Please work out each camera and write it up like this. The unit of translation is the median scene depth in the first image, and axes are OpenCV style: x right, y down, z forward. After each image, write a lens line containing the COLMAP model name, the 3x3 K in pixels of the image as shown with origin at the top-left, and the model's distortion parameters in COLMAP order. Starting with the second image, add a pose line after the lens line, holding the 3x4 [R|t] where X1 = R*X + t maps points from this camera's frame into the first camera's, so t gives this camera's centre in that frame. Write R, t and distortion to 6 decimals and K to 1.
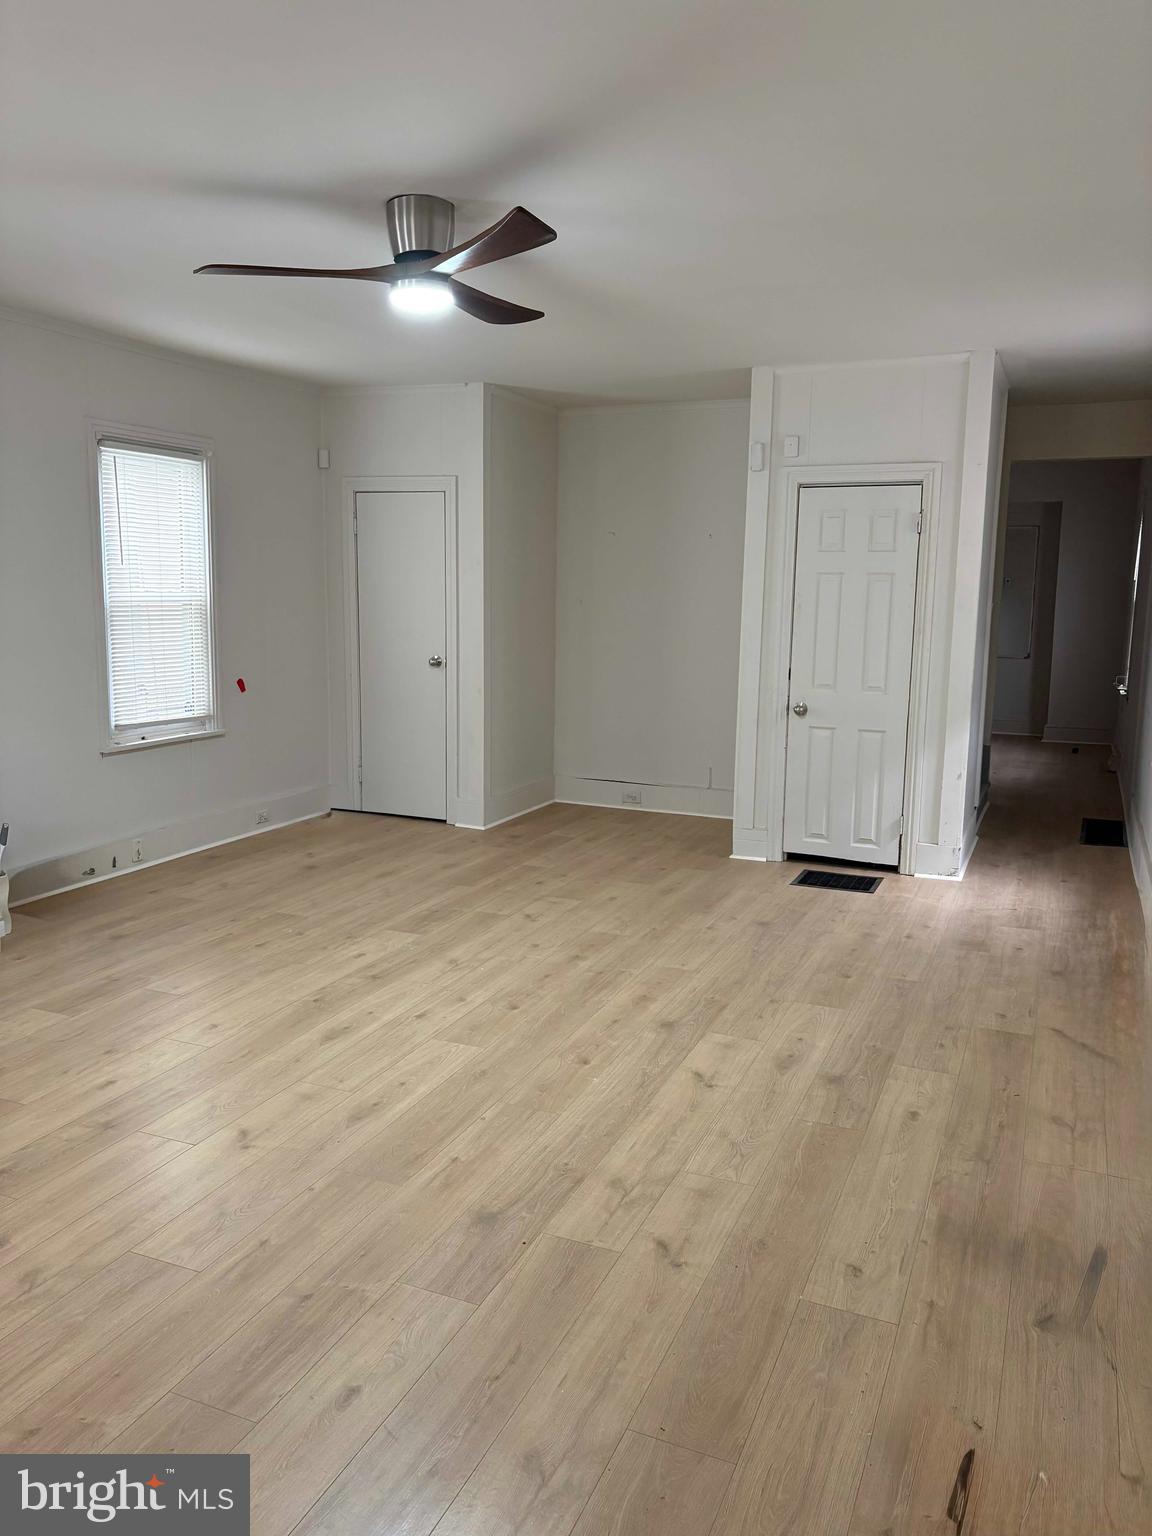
lens RADIAL K [[1163.0, 0, 576.2], [0, 1163.0, 769.7], [0, 0, 1]] dist [0.039052, -0.052195]
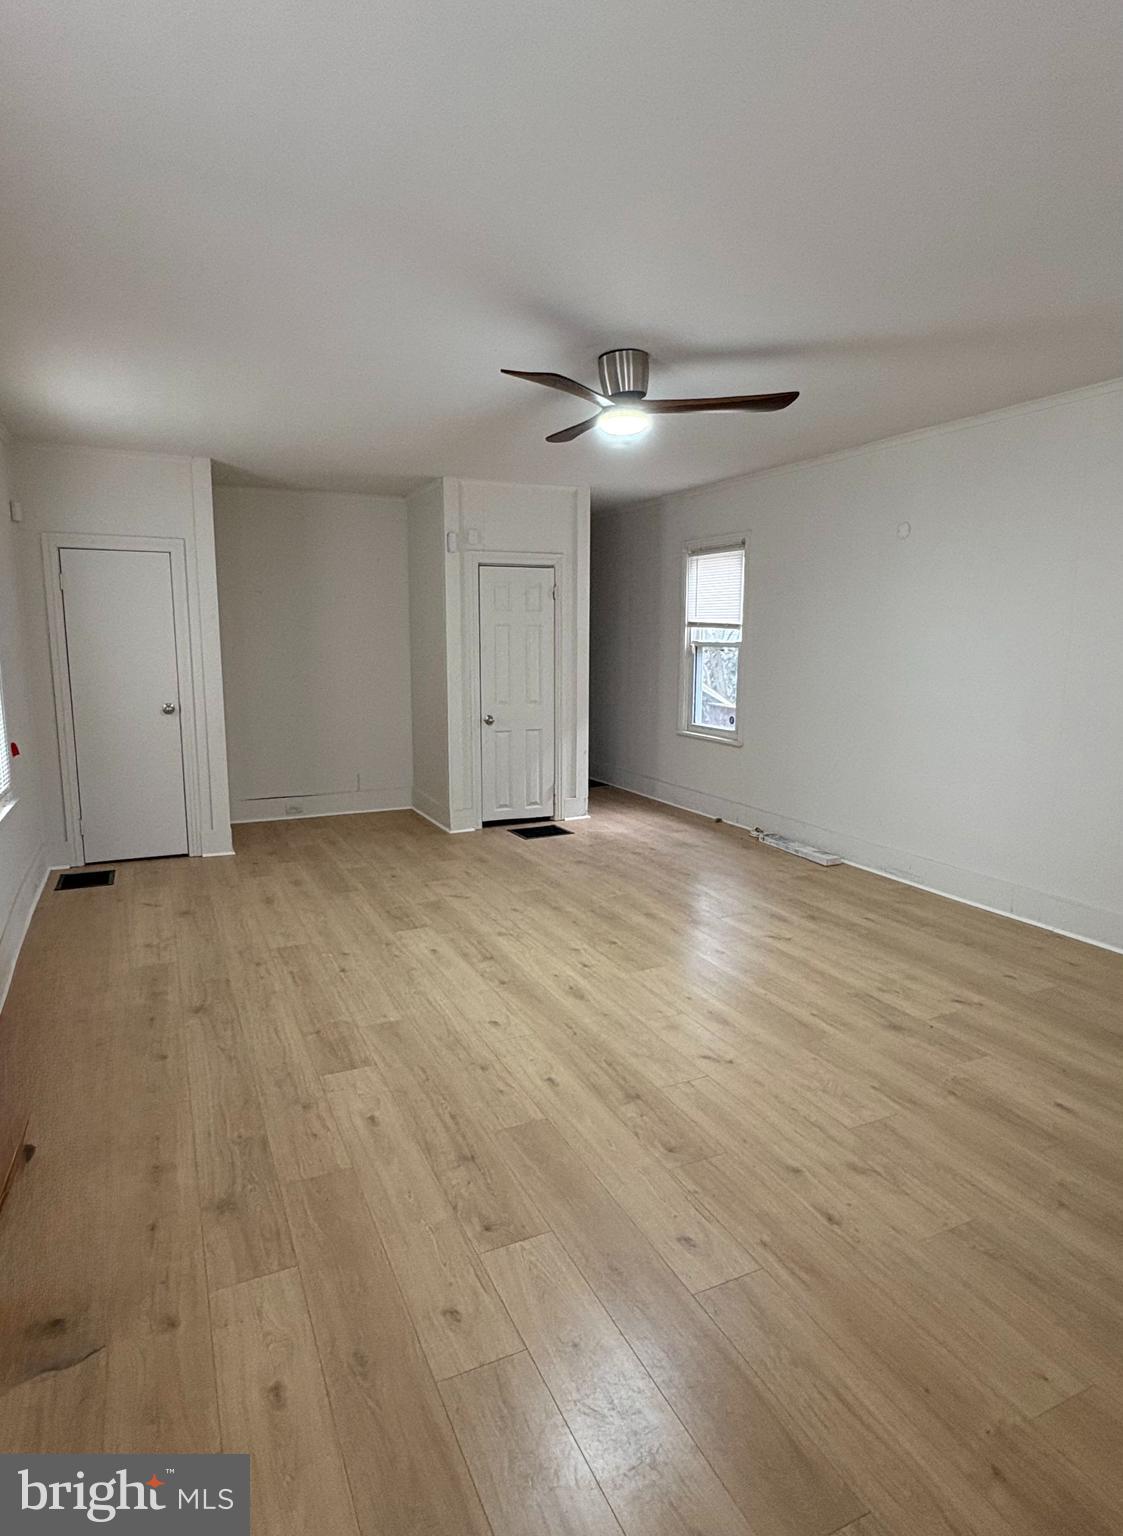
lens RADIAL K [[865.8, 0, 555.1], [0, 865.8, 756.2], [0, 0, 1]] dist [-0.008732, 0.000356]
pose [[0.666205, -0.118718, 0.736259, -0.671981], [0.128839, 0.990726, 0.043169, -0.054010], [-0.734555, 0.066099, 0.675322, 0.283093]]
